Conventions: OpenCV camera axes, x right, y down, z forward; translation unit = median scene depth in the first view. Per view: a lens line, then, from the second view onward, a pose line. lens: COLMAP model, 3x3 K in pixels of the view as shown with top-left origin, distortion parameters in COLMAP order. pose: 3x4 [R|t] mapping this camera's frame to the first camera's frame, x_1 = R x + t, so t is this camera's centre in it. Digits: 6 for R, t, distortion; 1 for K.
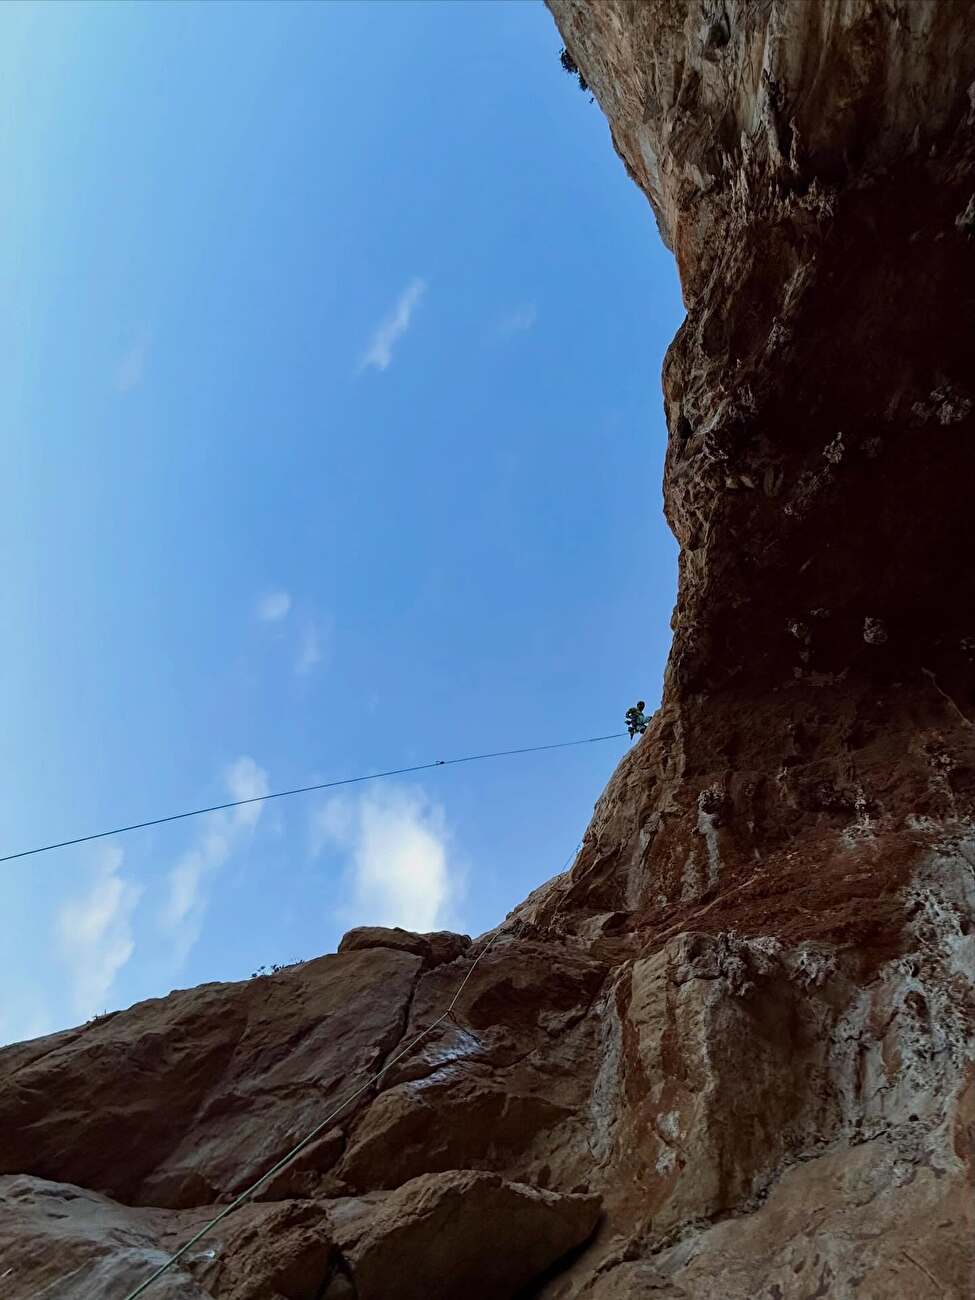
lens RADIAL K [[520.2, 0, 480.8], [0, 520.2, 647.7], [0, 0, 1]] dist [-0.006431, -0.000063]
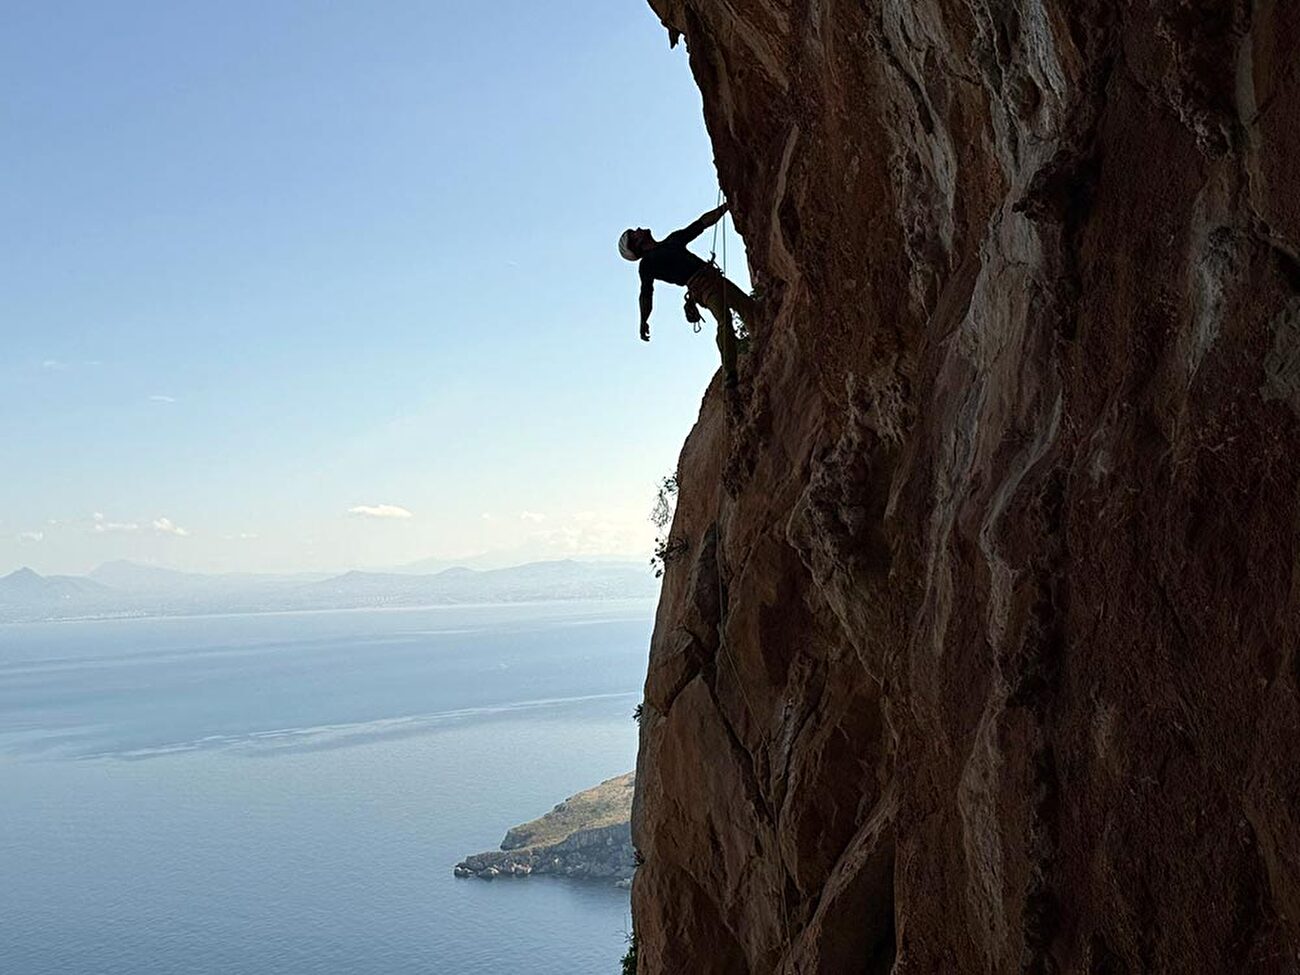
lens RADIAL K [[1772.8, 0, 650.0], [0, 1772.8, 487.5], [0, 0, 1]] dist [0.080967, 0.002509]
pose [[0.327952, -0.653579, -0.682116, 1.033097], [0.867318, -0.077886, 0.491623, -0.440528], [-0.374442, -0.752840, 0.541318, -0.149603]]
